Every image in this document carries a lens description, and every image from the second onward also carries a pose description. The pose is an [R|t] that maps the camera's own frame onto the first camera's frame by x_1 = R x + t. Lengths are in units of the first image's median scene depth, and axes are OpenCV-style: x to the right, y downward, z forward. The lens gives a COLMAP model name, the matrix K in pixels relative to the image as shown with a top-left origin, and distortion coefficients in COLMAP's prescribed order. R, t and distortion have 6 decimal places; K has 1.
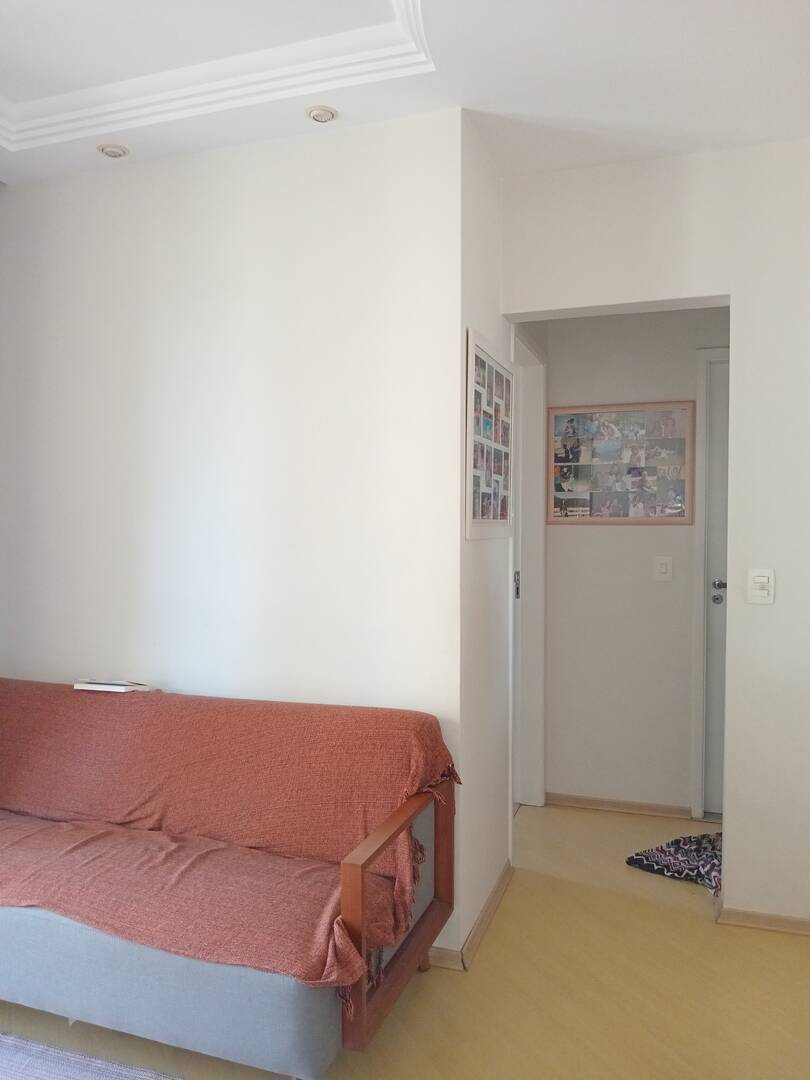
lens RADIAL K [[824.8, 0, 434.3], [0, 824.8, 530.9], [0, 0, 1]] dist [0.030134, -0.063059]
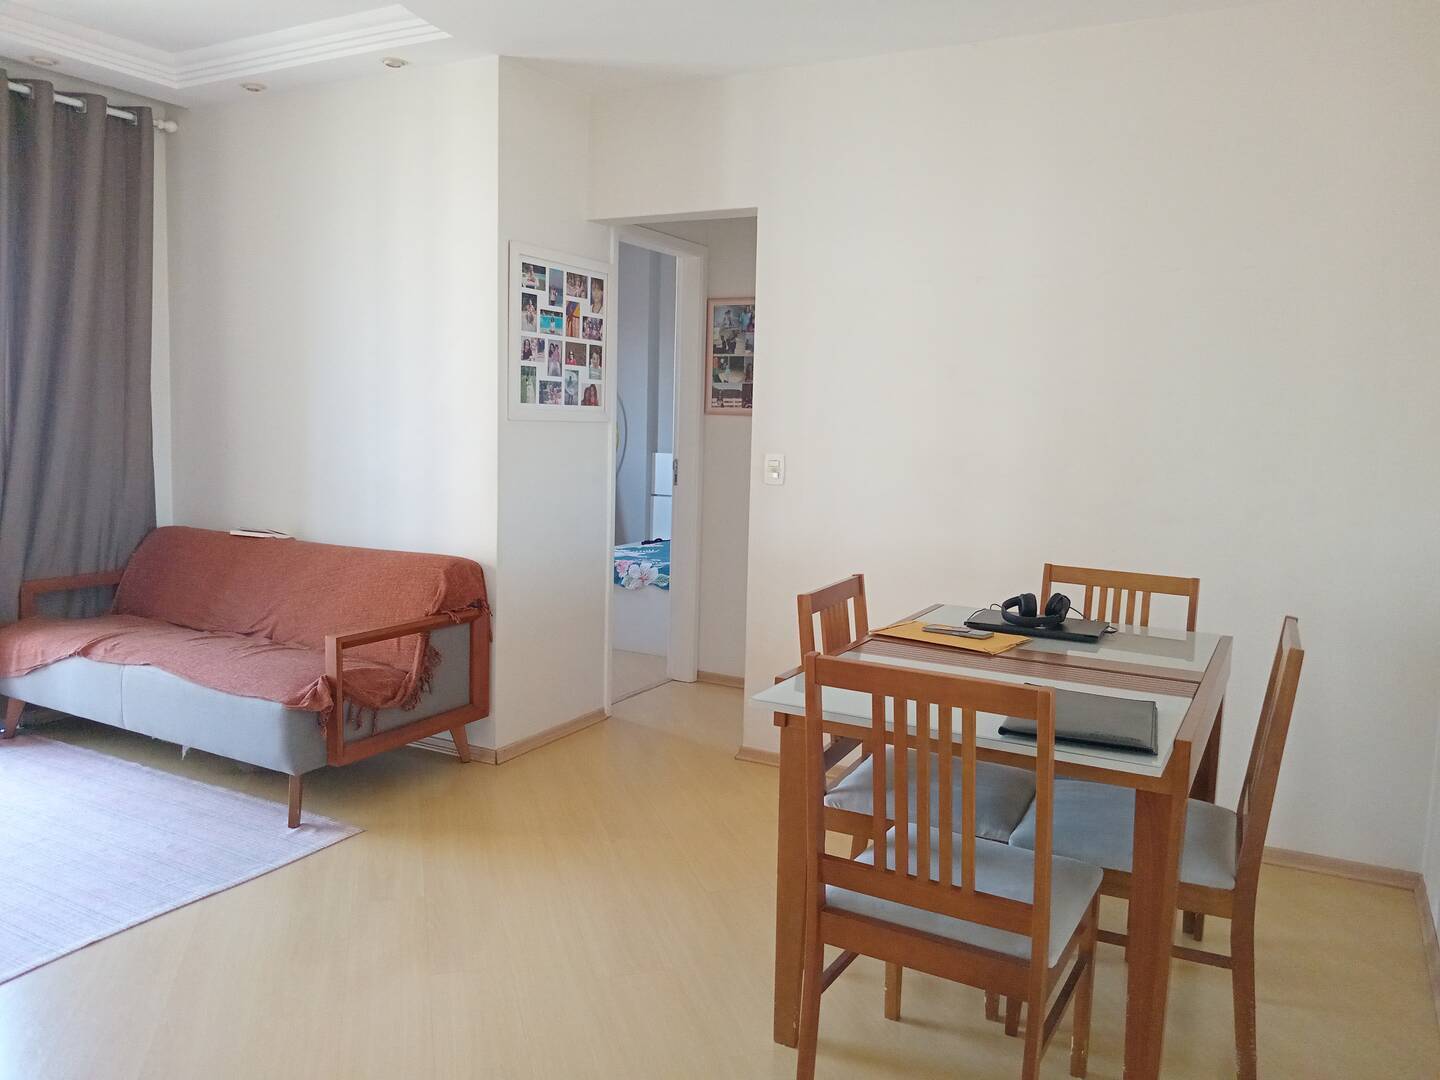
lens RADIAL K [[1099.7, 0, 764.2], [0, 1099.7, 520.0], [0, 0, 1]] dist [0.030134, -0.063059]
pose [[0.985599, 0.039734, -0.164363, 0.590626], [-0.026734, 0.996391, 0.080559, 0.014769], [0.166971, -0.075004, 0.983105, -0.462720]]
